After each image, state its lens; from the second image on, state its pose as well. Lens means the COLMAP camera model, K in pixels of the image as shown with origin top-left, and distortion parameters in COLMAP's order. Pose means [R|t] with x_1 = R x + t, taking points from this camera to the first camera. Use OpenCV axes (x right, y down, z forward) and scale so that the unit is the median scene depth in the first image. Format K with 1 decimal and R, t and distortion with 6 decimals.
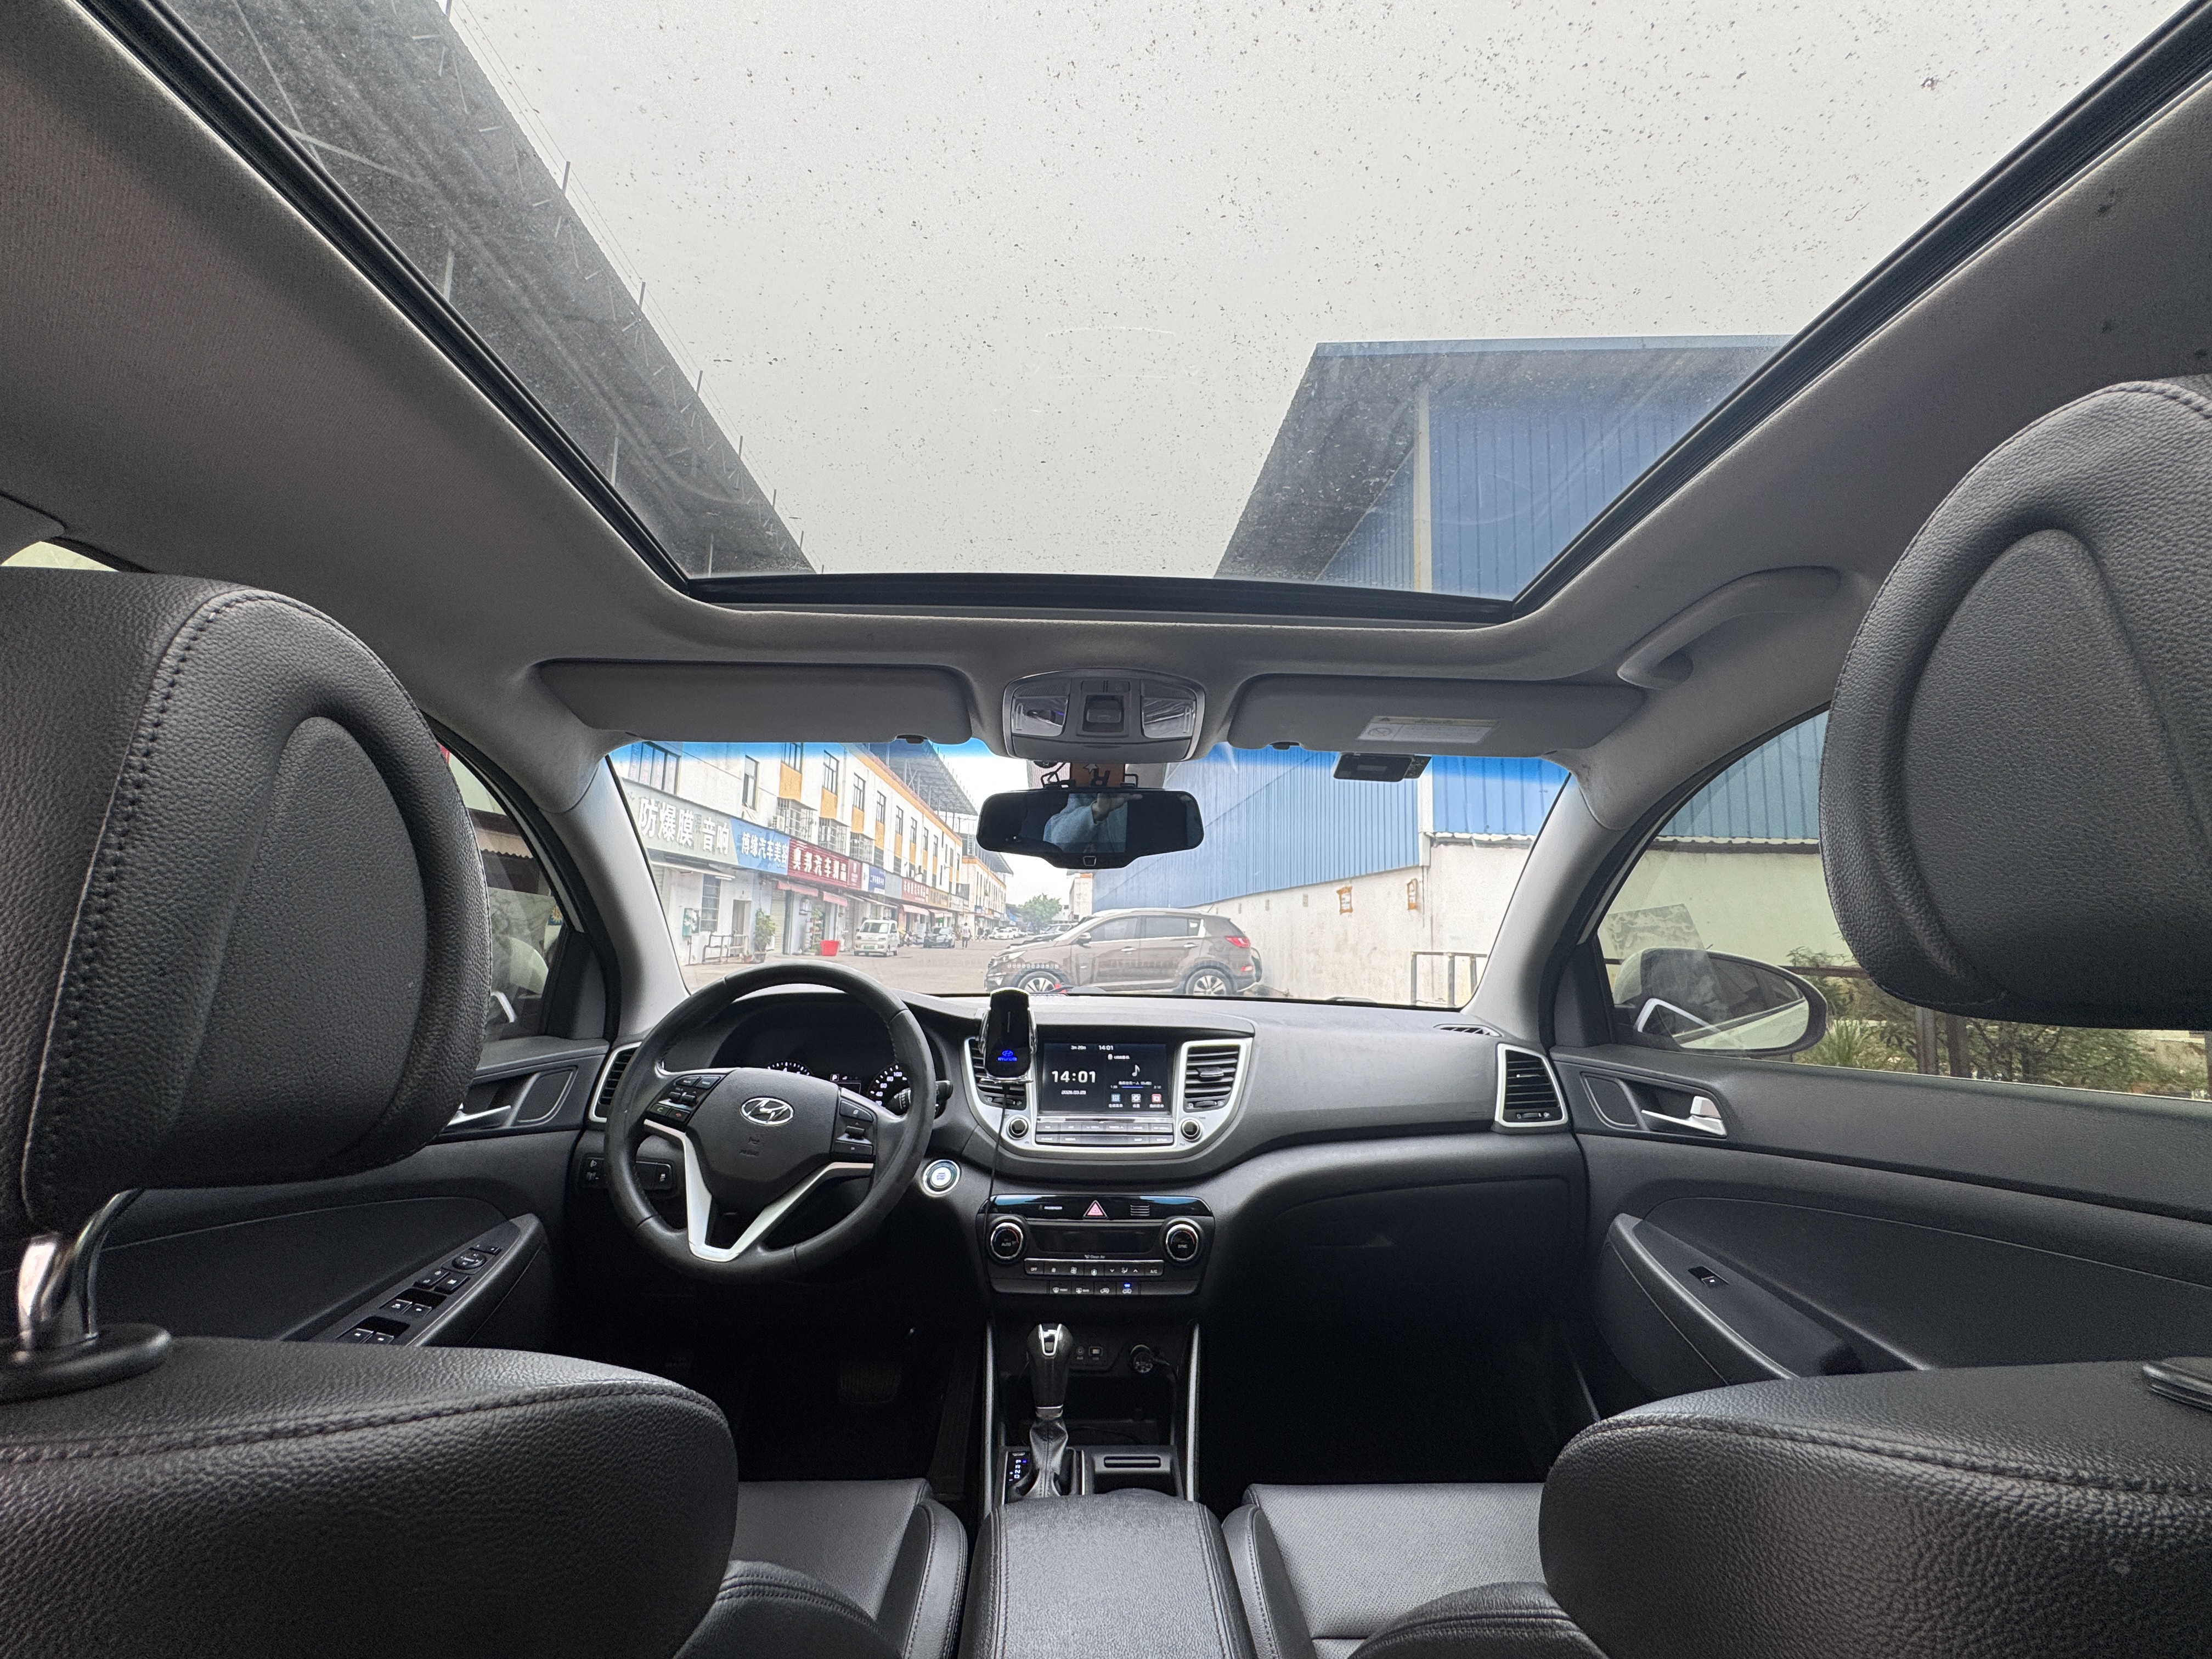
lens RADIAL K [[888.9, 0, 1106.0], [0, 888.9, 829.5], [0, 0, 1]] dist [-0.000089, -0.000020]
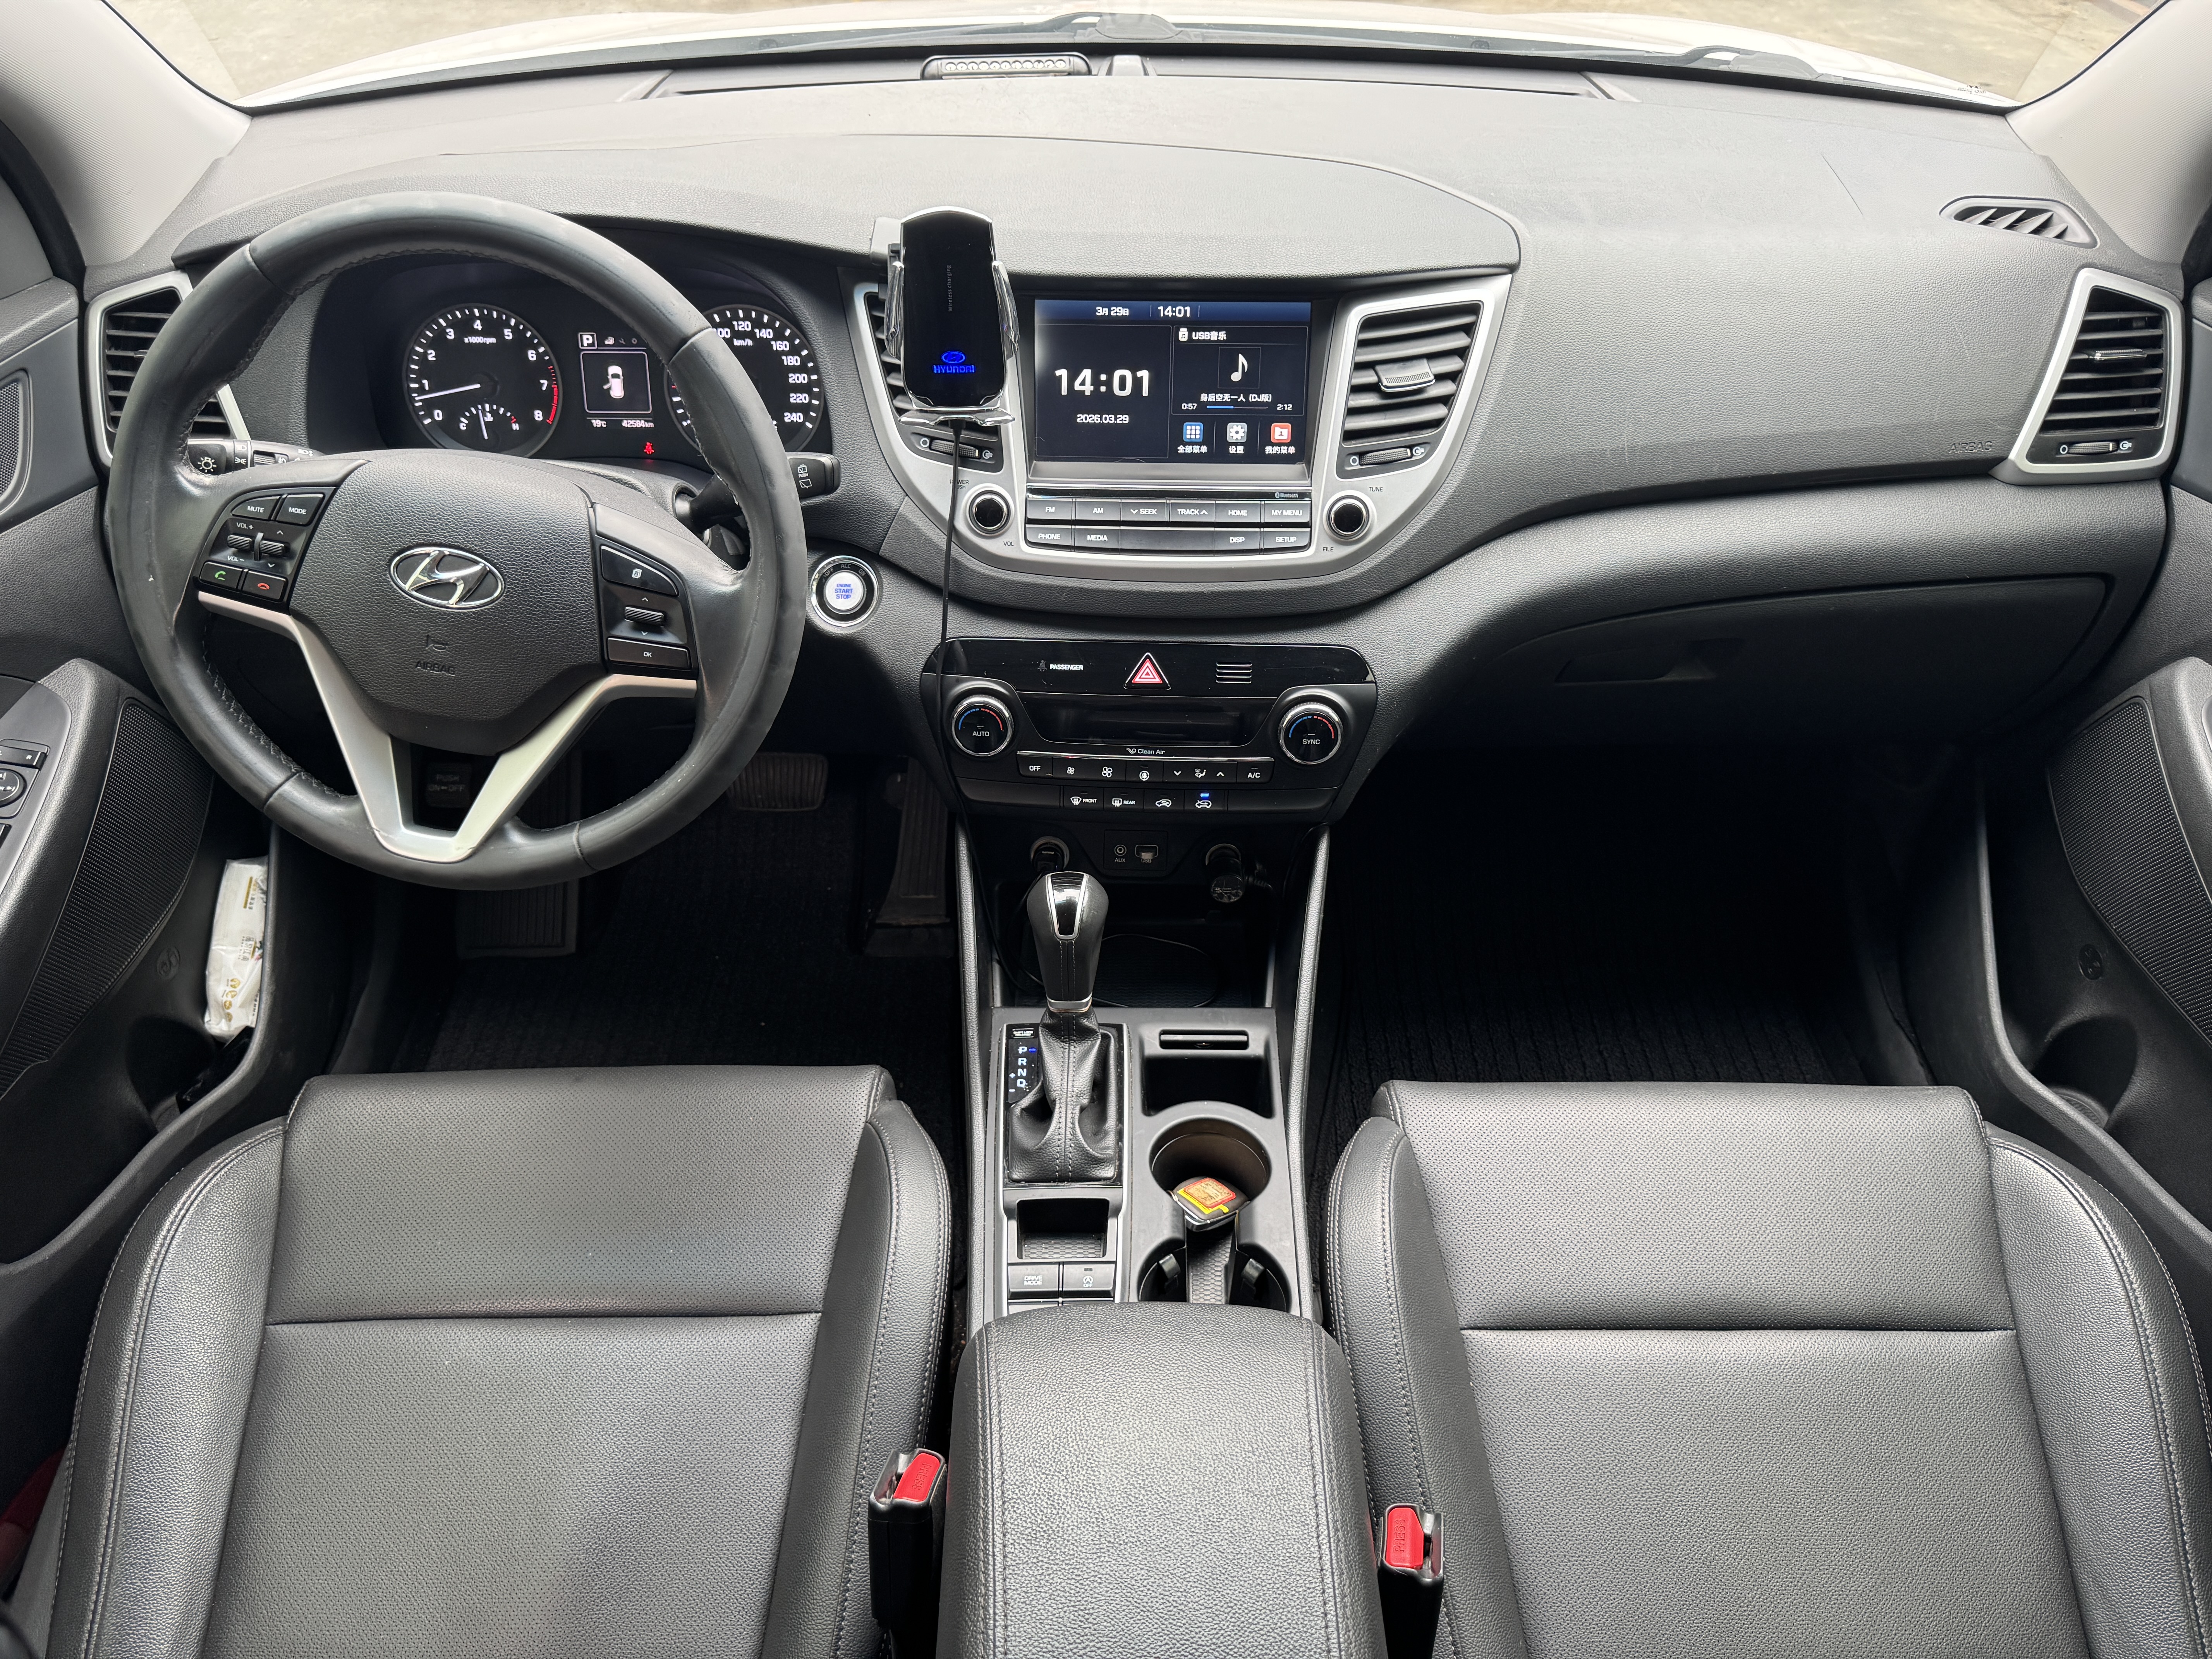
lens RADIAL K [[1524.0, 0, 1106.0], [0, 1524.0, 829.5], [0, 0, 1]] dist [0.050439, -0.050513]
pose [[0.999078, 0.017617, -0.039153, 0.000341], [0.017435, 0.666872, 0.744968, -0.165400], [0.039234, -0.744964, 0.665950, 0.320624]]
